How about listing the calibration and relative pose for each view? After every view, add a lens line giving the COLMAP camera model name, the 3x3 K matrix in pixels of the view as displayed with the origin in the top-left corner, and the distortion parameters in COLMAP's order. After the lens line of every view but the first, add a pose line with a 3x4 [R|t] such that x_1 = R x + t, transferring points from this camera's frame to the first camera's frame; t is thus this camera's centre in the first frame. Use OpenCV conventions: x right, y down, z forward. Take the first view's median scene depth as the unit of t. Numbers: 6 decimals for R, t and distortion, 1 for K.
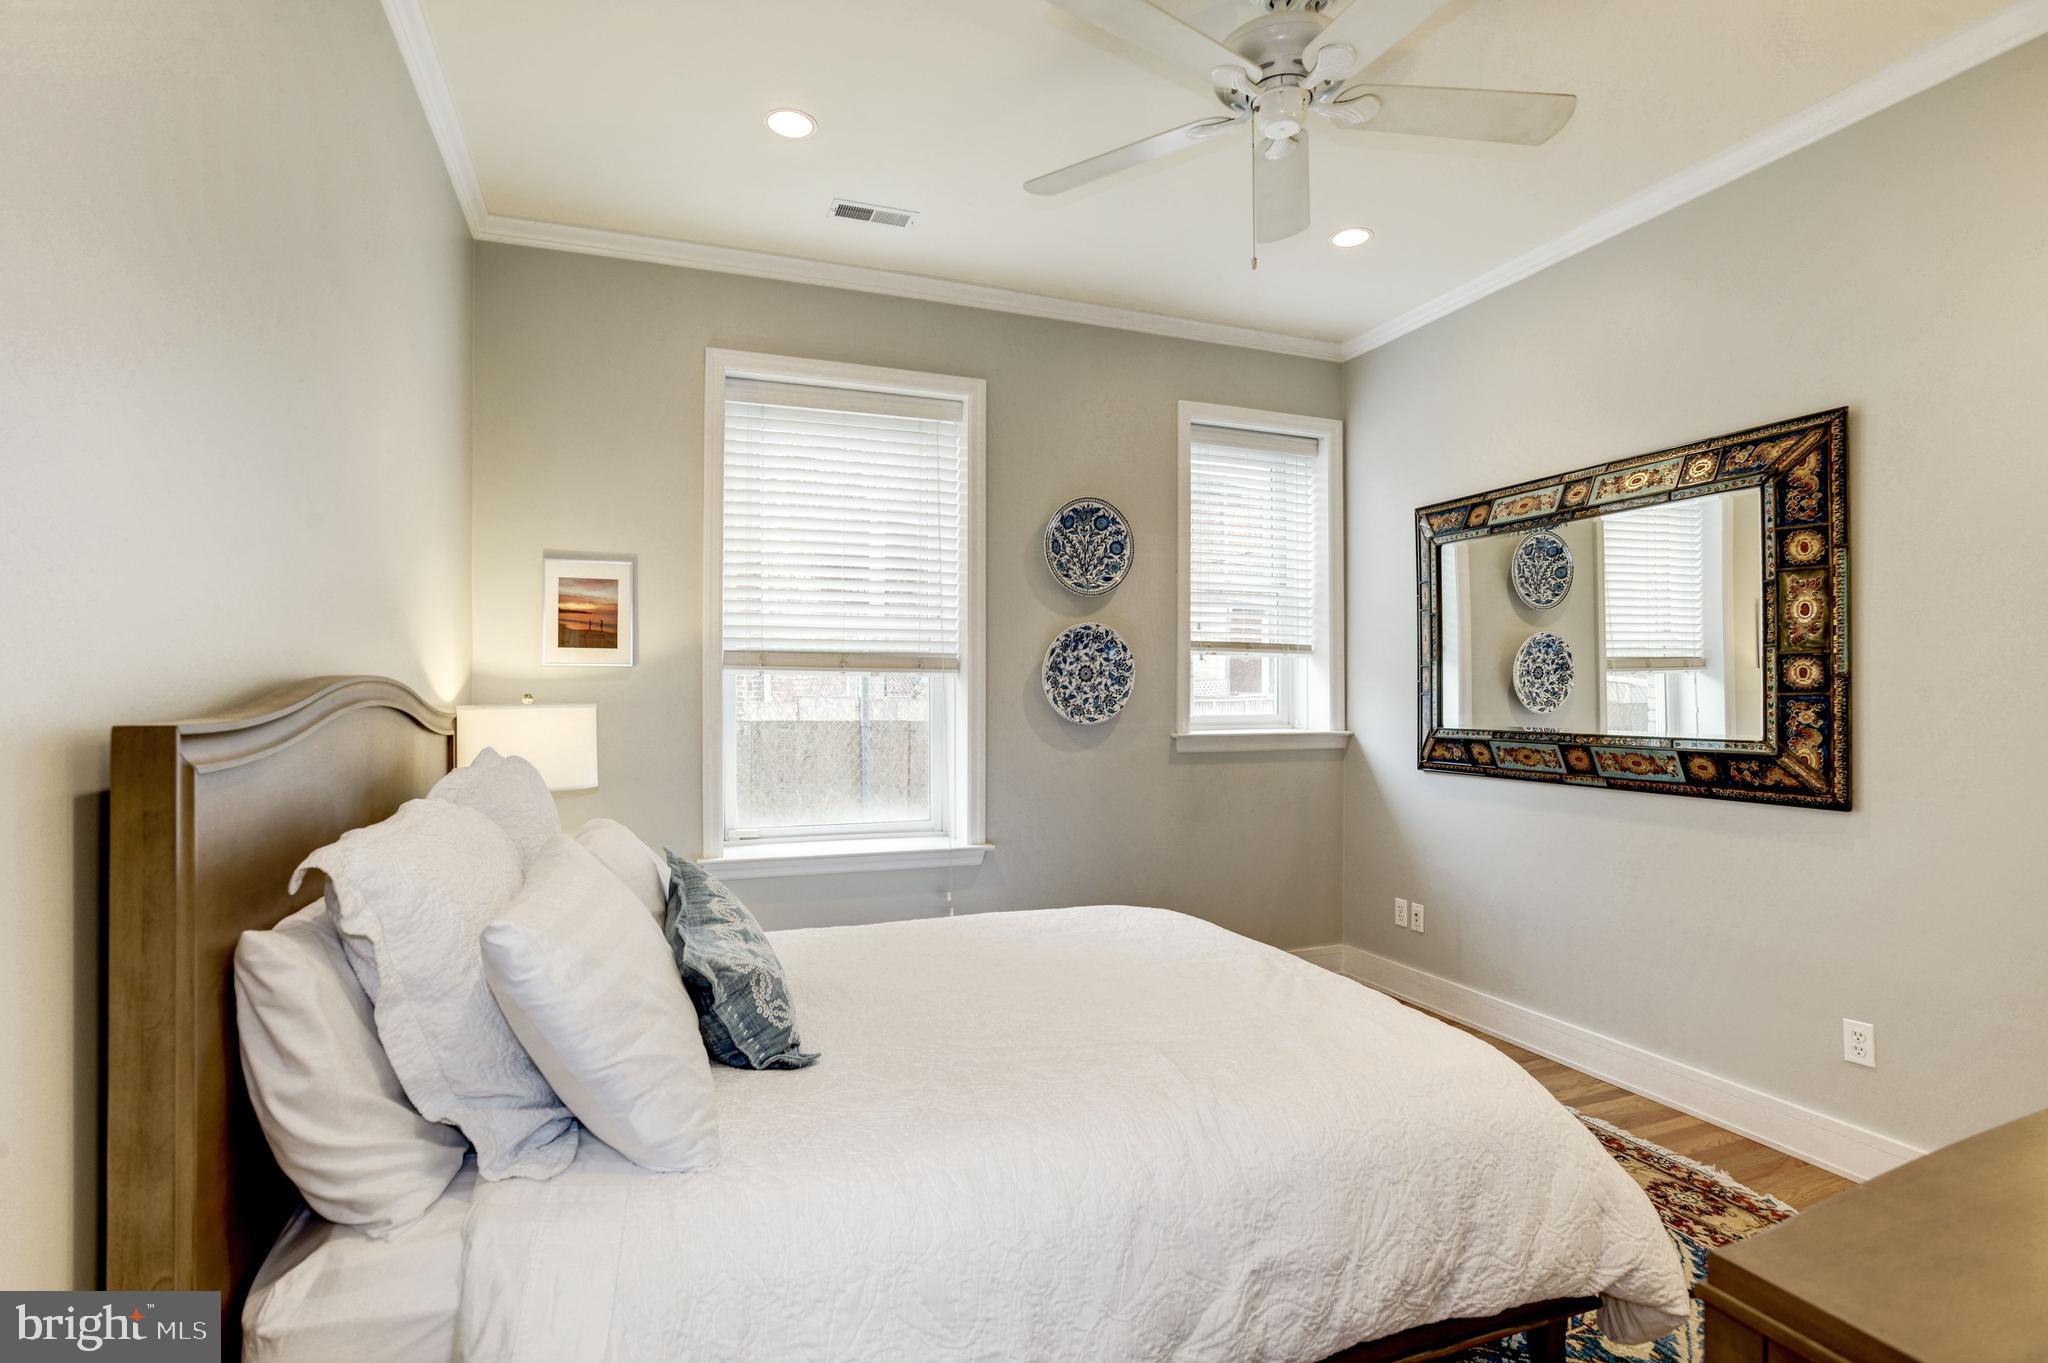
lens RADIAL K [[995.8, 0, 1031.1], [0, 995.8, 683.3], [0, 0, 1]] dist [-0.041522, 0.014659]
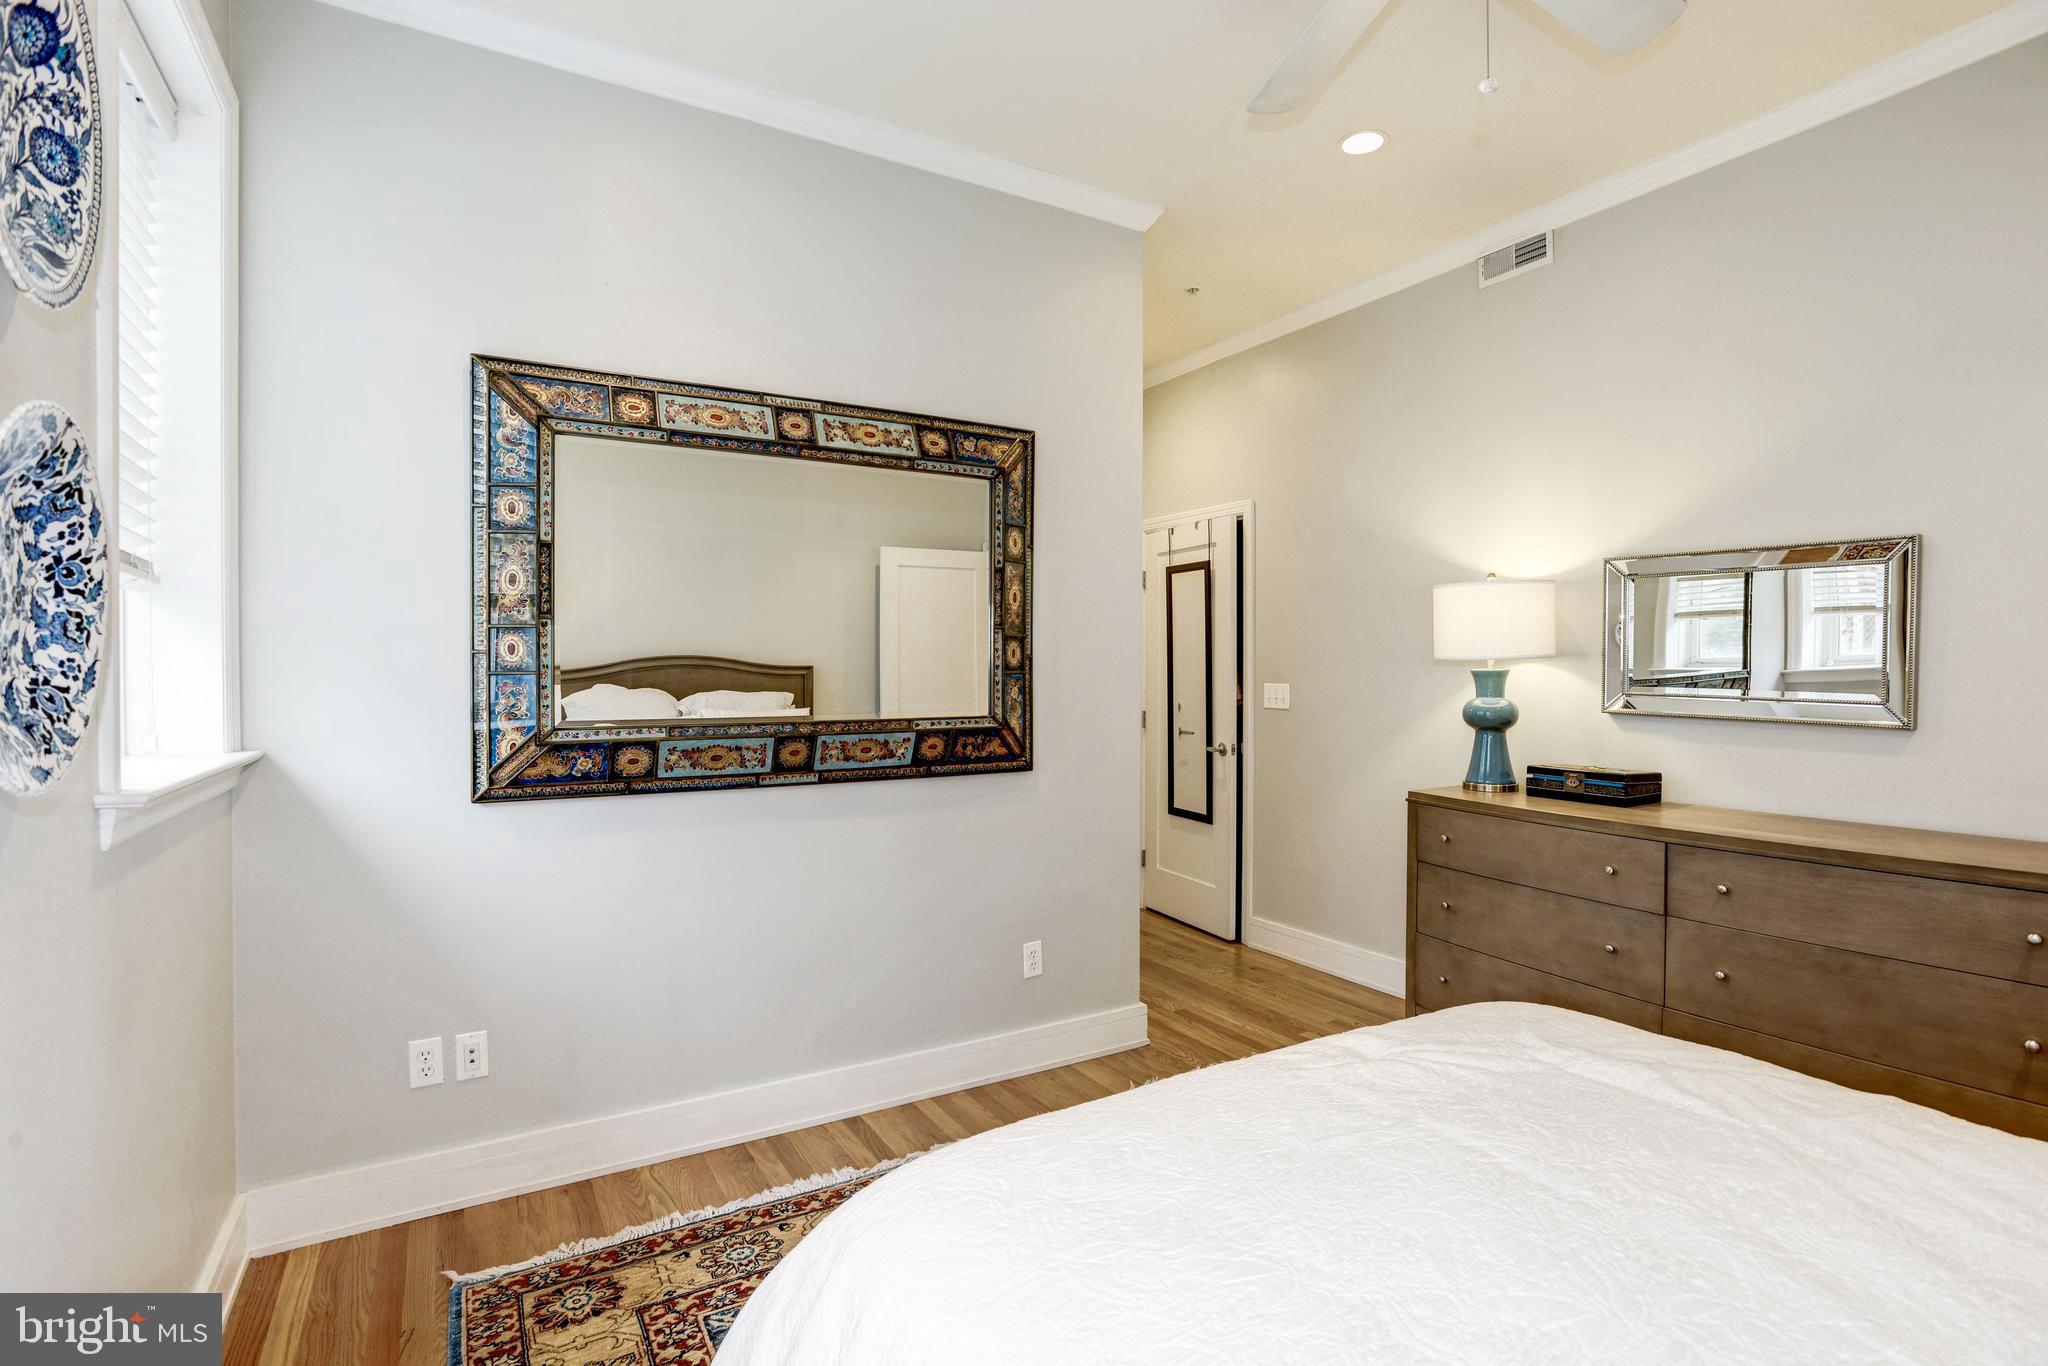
lens RADIAL K [[995.8, 0, 1035.6], [0, 995.8, 681.4], [0, 0, 1]] dist [-0.041522, 0.014659]
pose [[-0.168513, -0.011621, 0.985631, -0.321613], [-0.009947, 0.999900, 0.010088, 0.008727], [-0.985649, -0.008105, -0.168611, 1.057880]]
